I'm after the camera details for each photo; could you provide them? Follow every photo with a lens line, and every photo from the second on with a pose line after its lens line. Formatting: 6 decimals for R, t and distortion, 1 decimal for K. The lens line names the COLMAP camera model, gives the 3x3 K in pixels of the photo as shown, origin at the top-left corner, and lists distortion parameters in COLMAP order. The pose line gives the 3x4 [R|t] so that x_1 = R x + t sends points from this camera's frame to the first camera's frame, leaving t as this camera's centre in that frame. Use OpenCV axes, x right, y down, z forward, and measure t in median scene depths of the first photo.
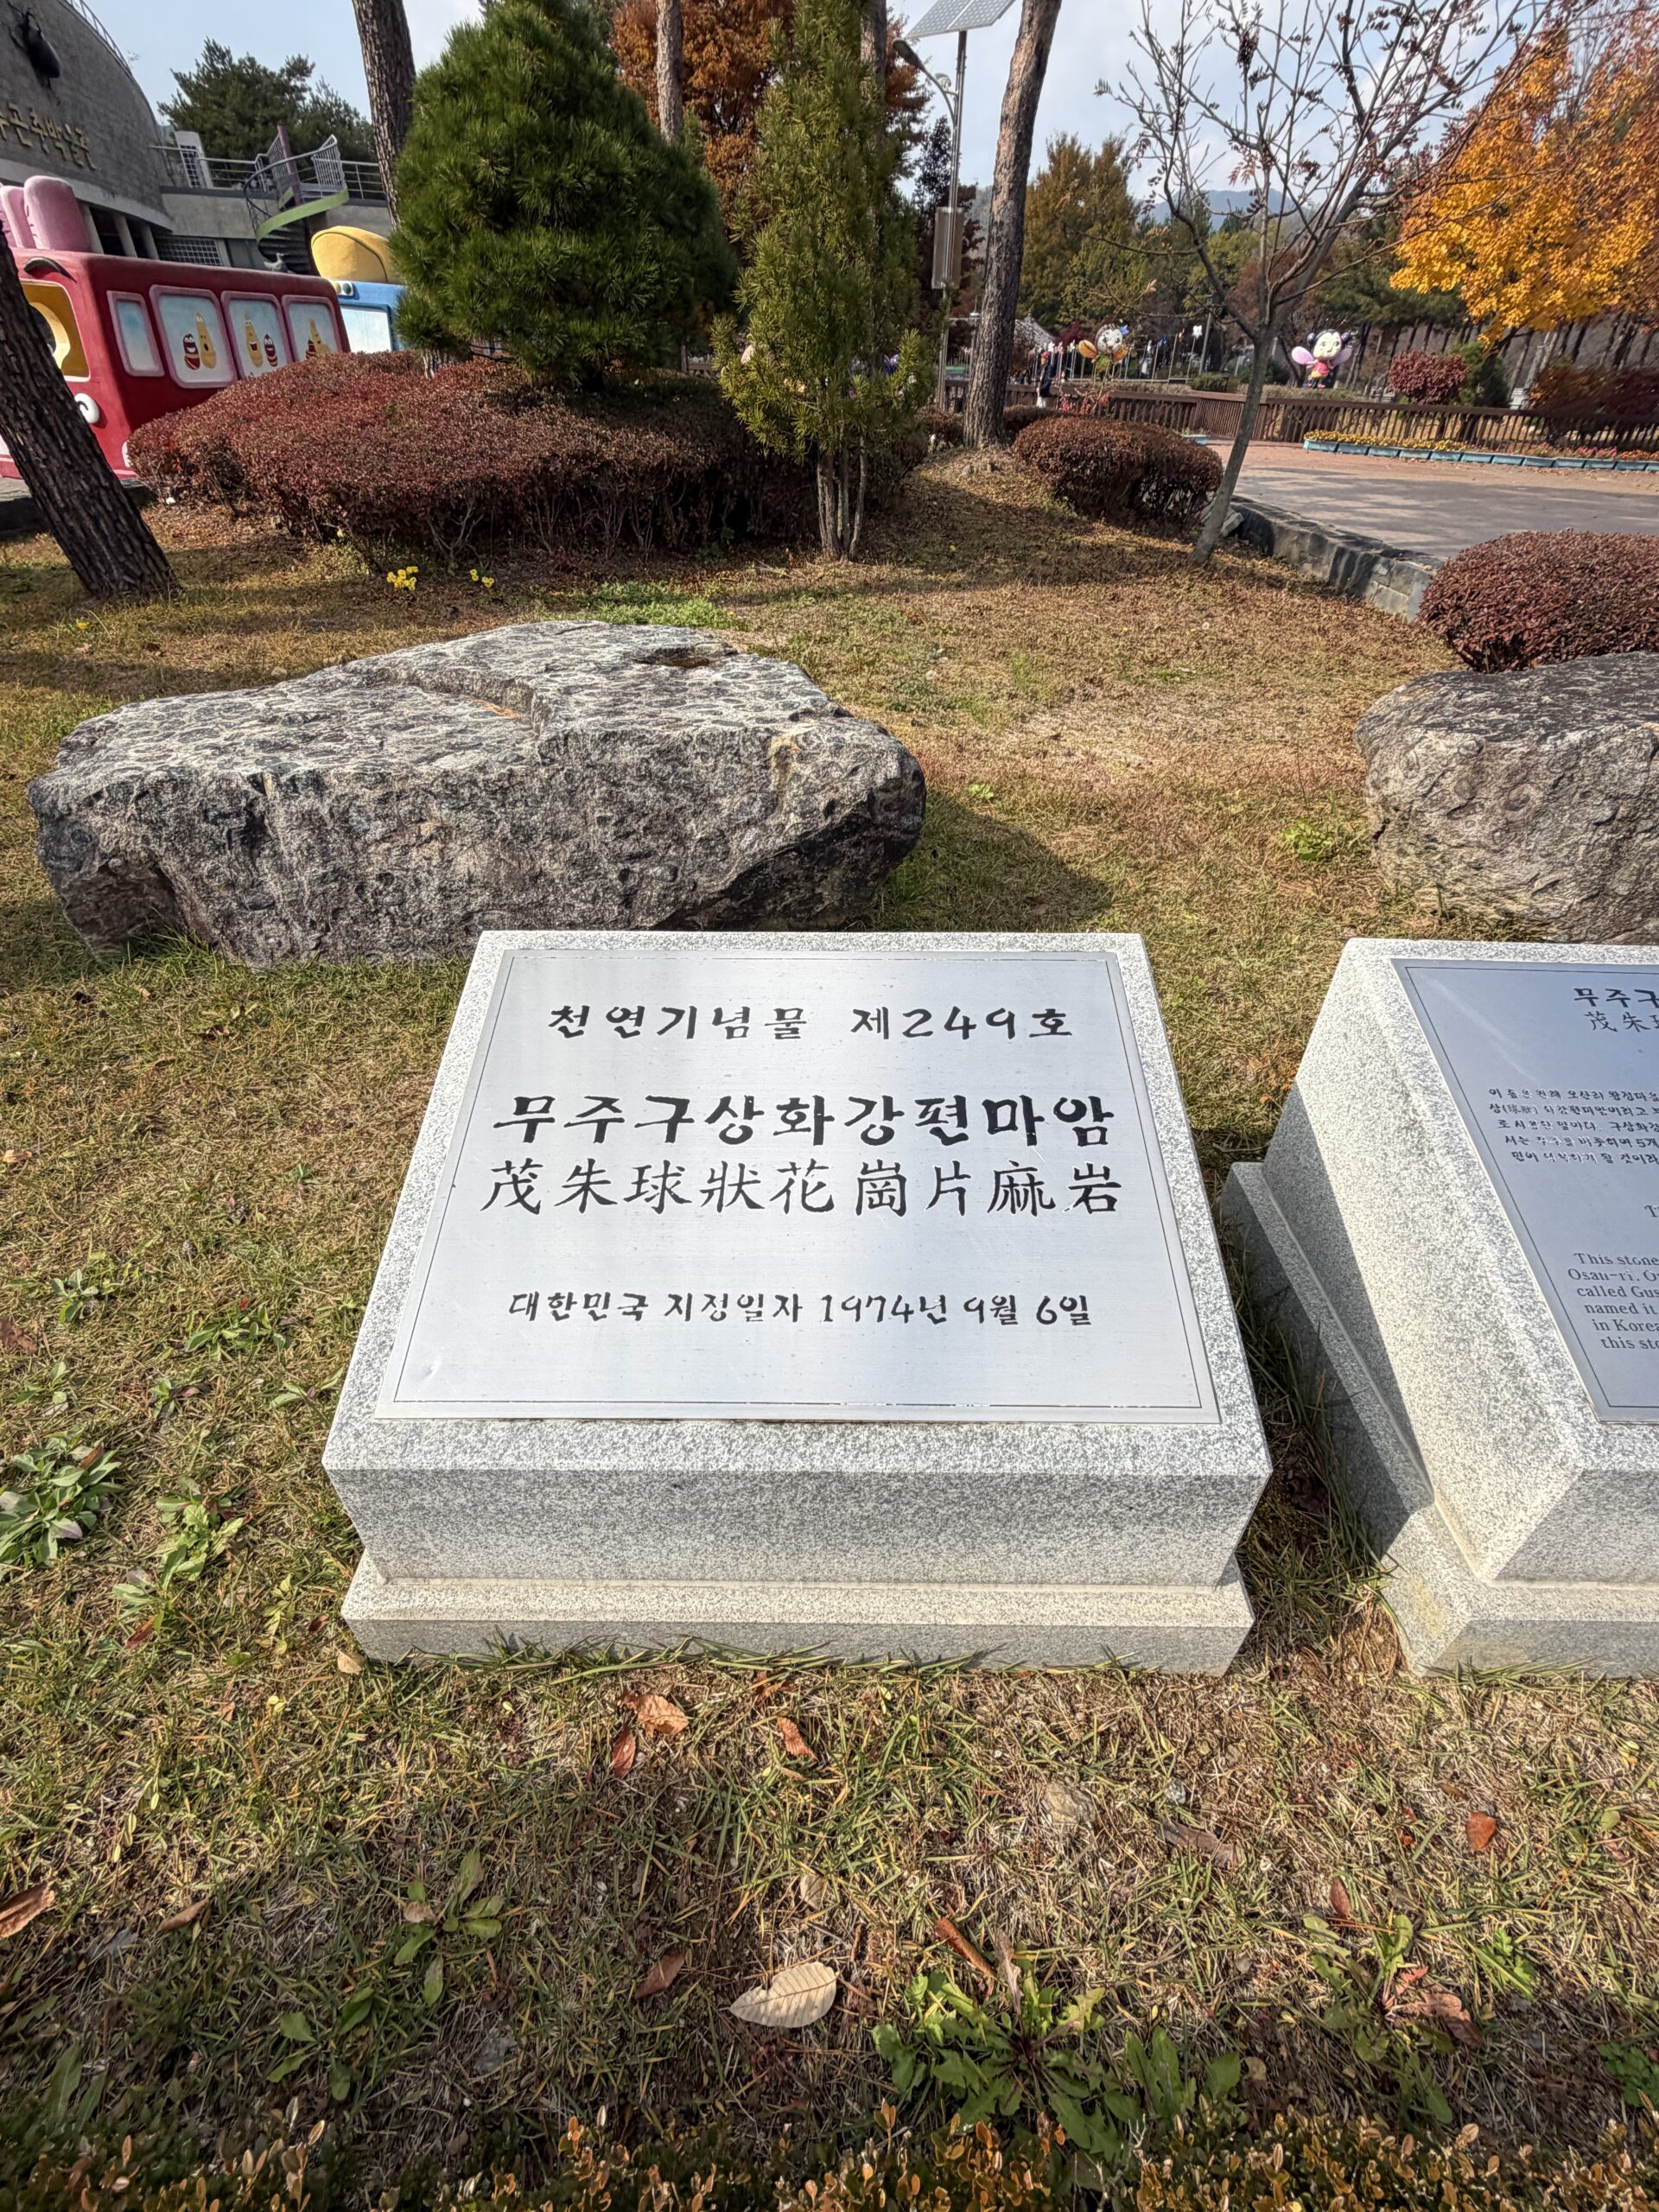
lens RADIAL K [[977.1, 0, 820.5], [0, 977.1, 1098.0], [0, 0, 1]] dist [-0.002552, 0.001259]
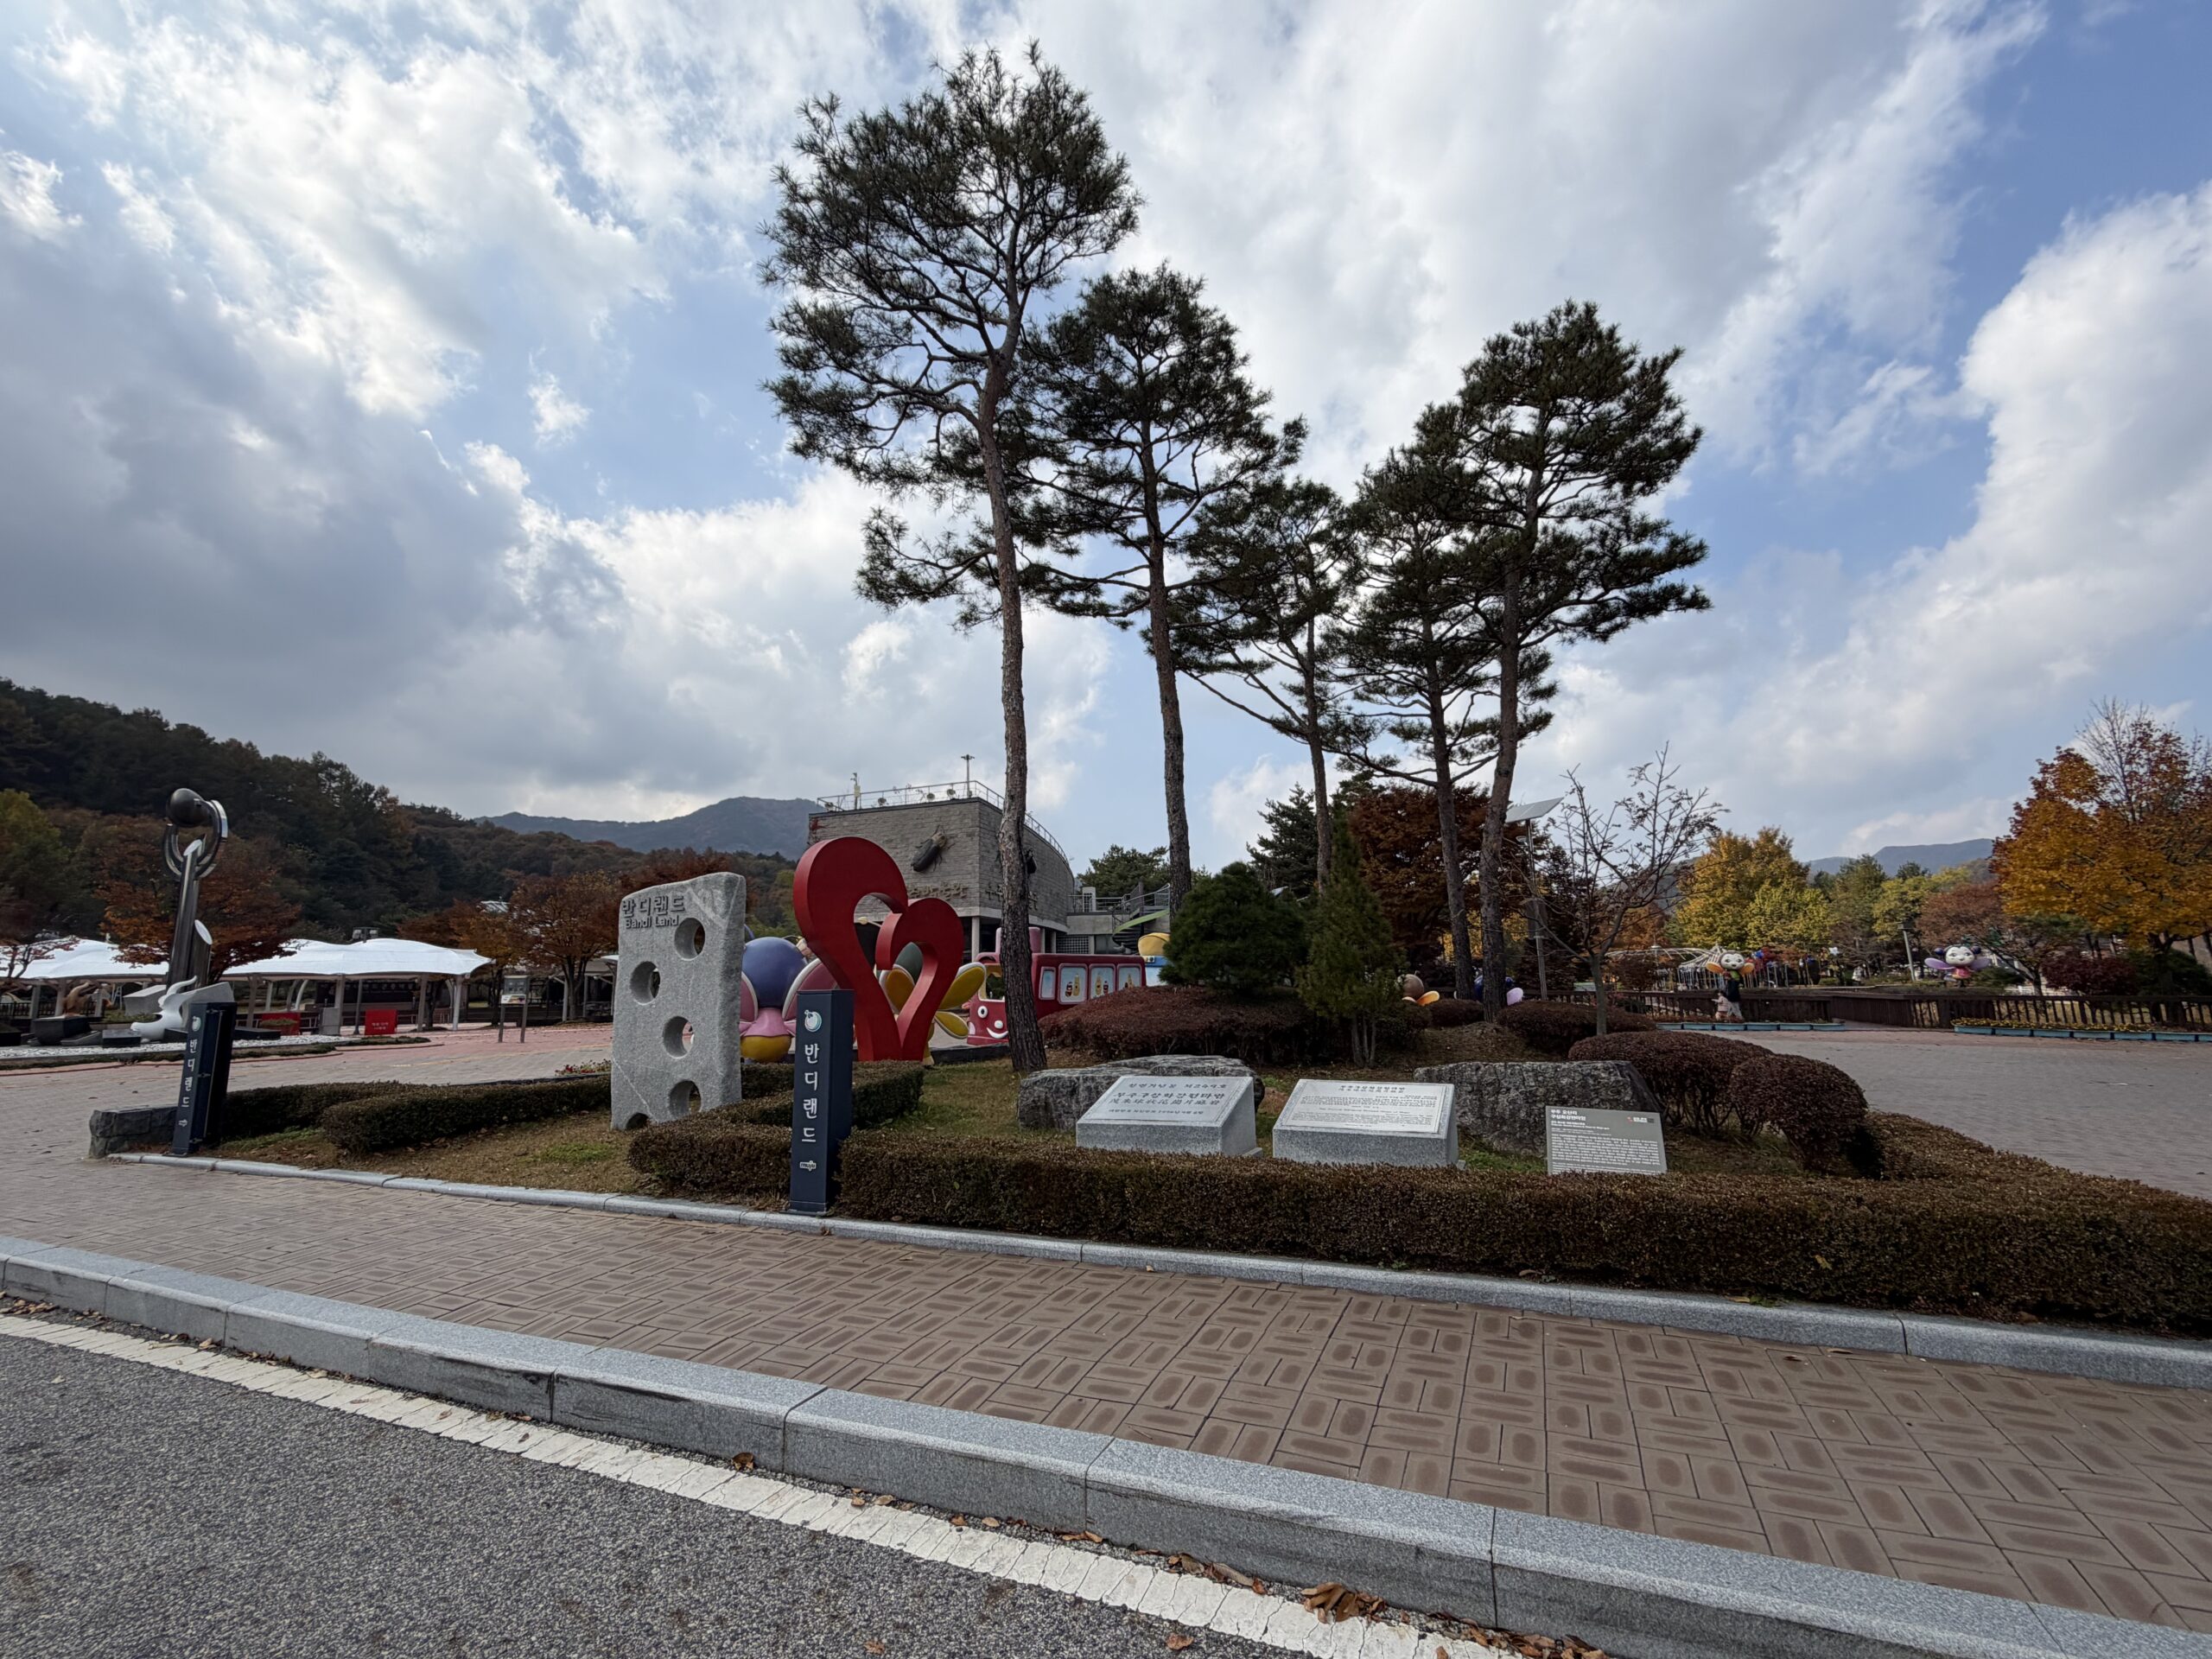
lens RADIAL K [[969.6, 0, 1102.9], [0, 969.6, 829.7], [0, 0, 1]] dist [-0.001155, 0.000044]
pose [[0.910965, -0.098856, -0.400462, 1.009039], [-0.222382, 0.699973, -0.678664, 1.405518], [0.347402, 0.707294, 0.615667, -1.782614]]
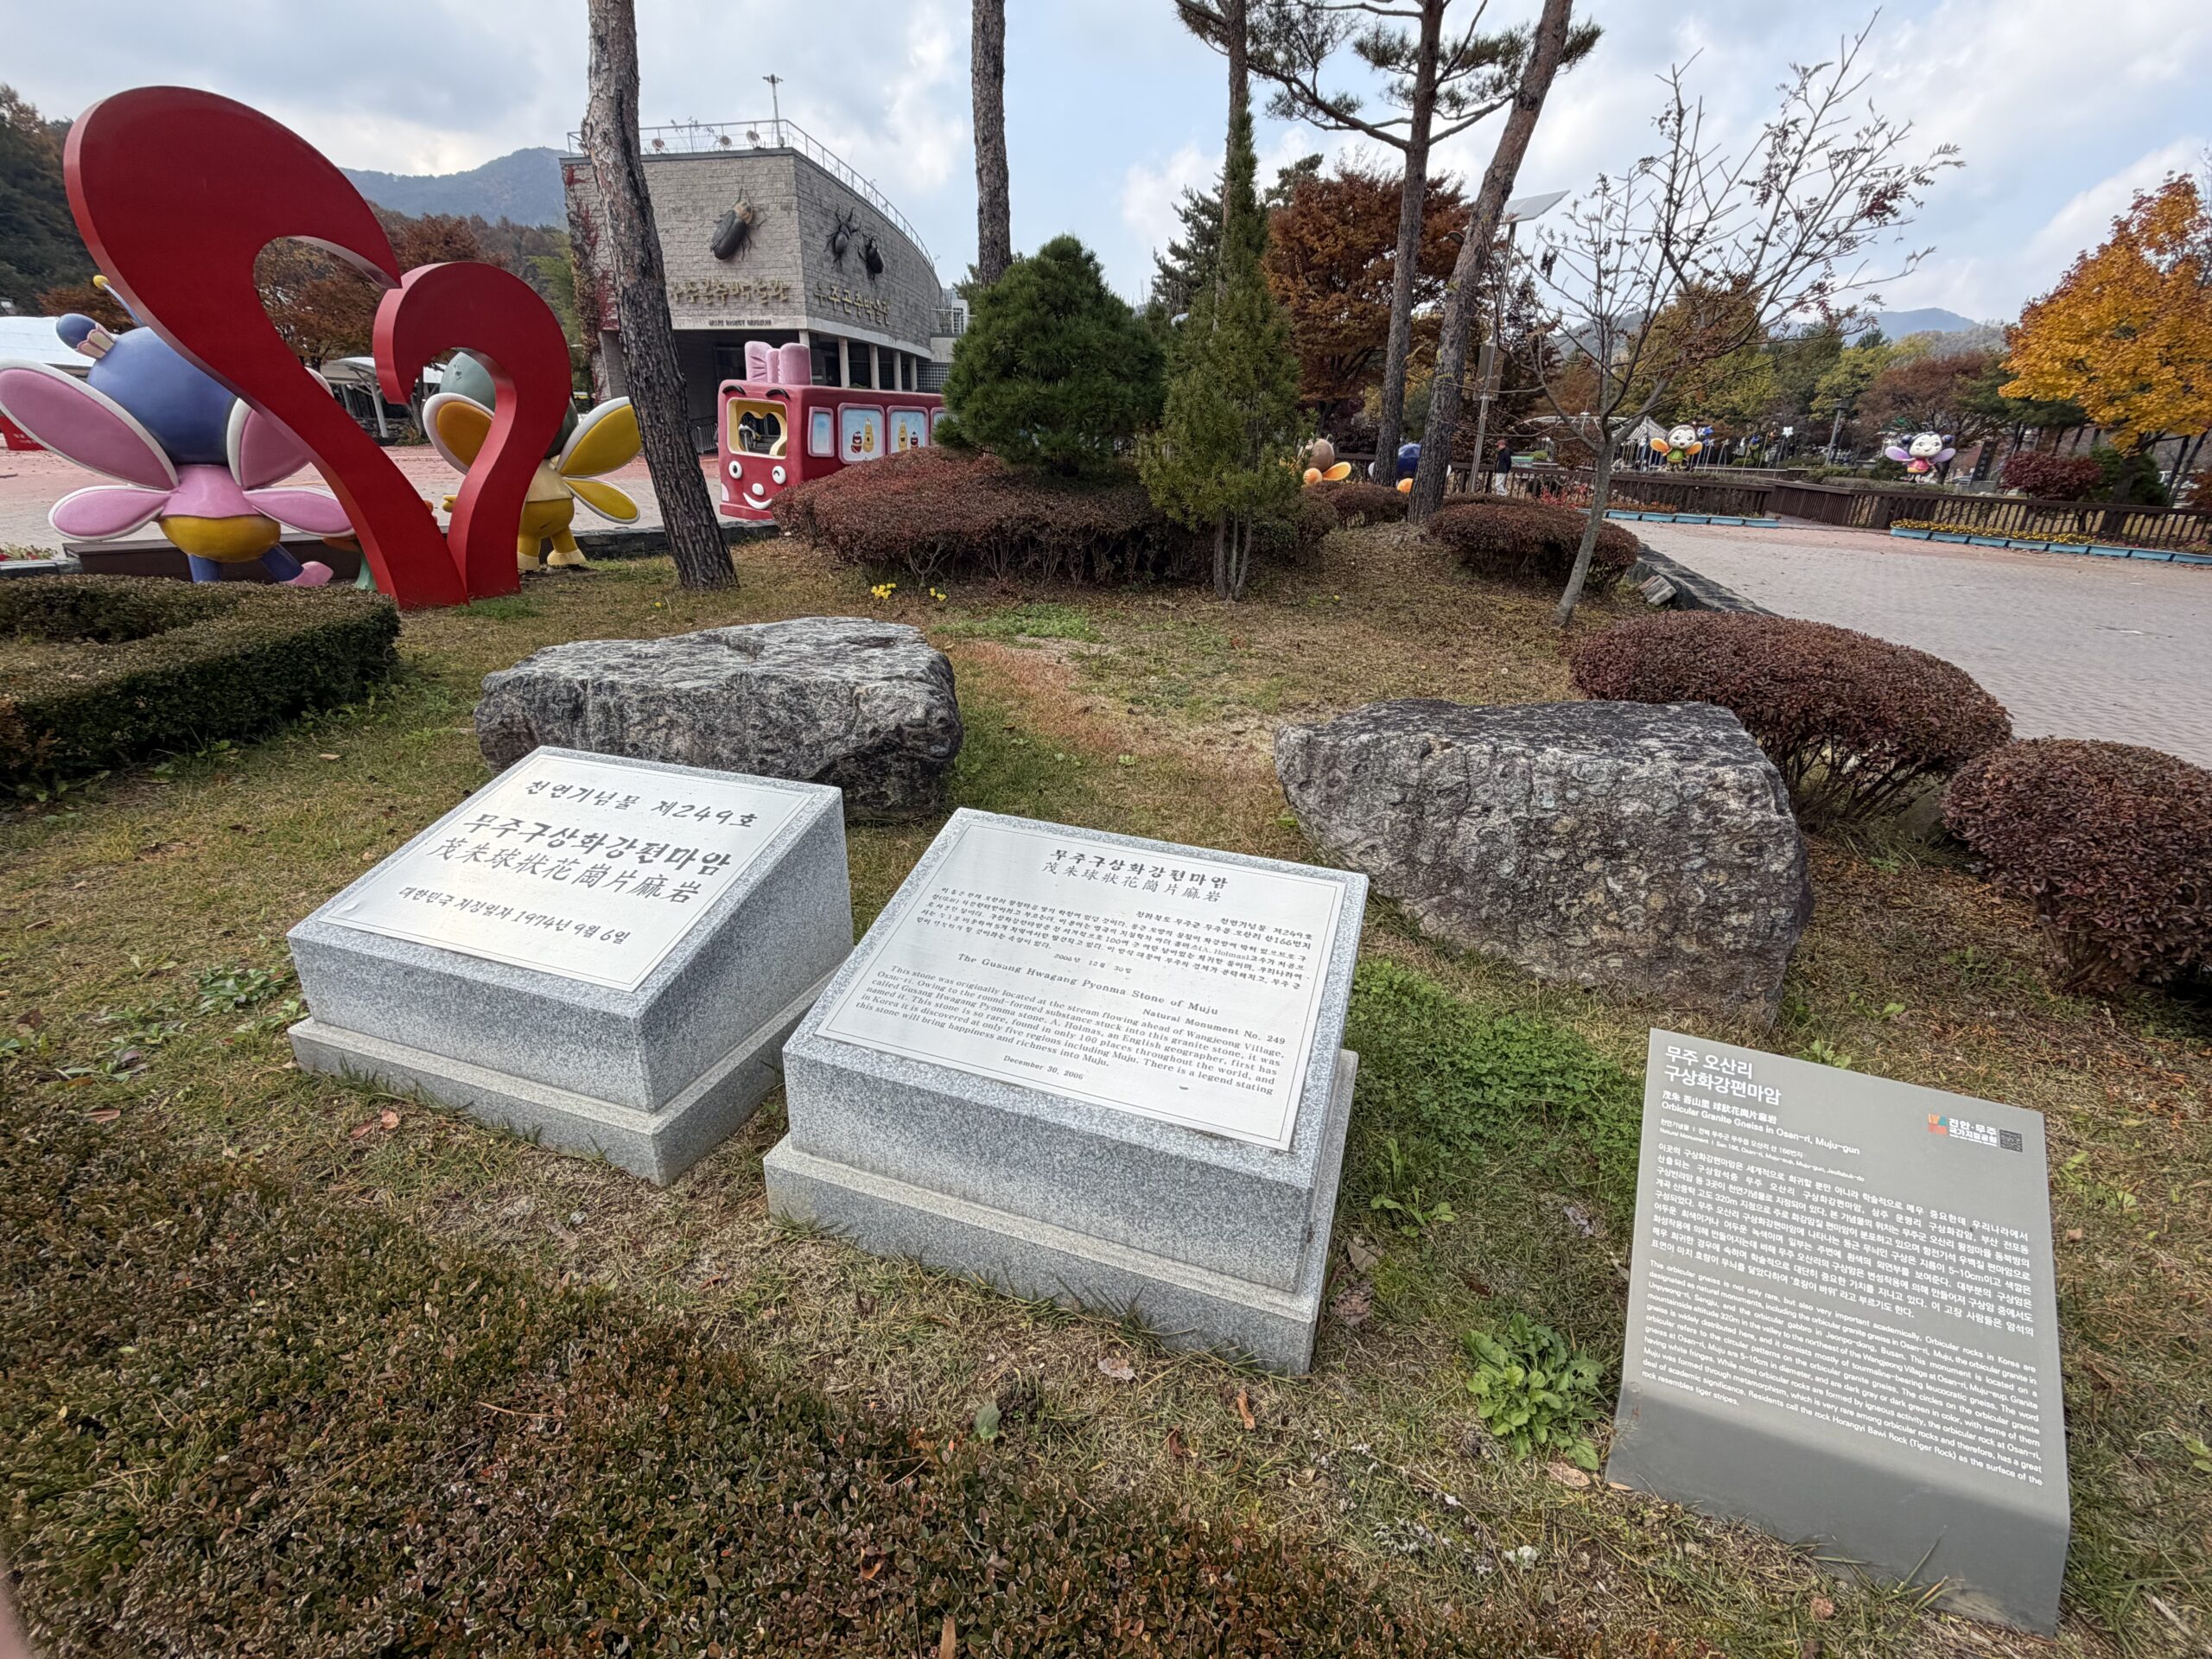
lens RADIAL K [[969.6, 0, 1102.9], [0, 969.6, 829.7], [0, 0, 1]] dist [-0.001155, 0.000044]
pose [[0.947213, 0.131298, -0.292487, 0.780690], [-0.204017, 0.950595, -0.233979, 0.125113], [0.247316, 0.281300, 0.927203, -0.266101]]
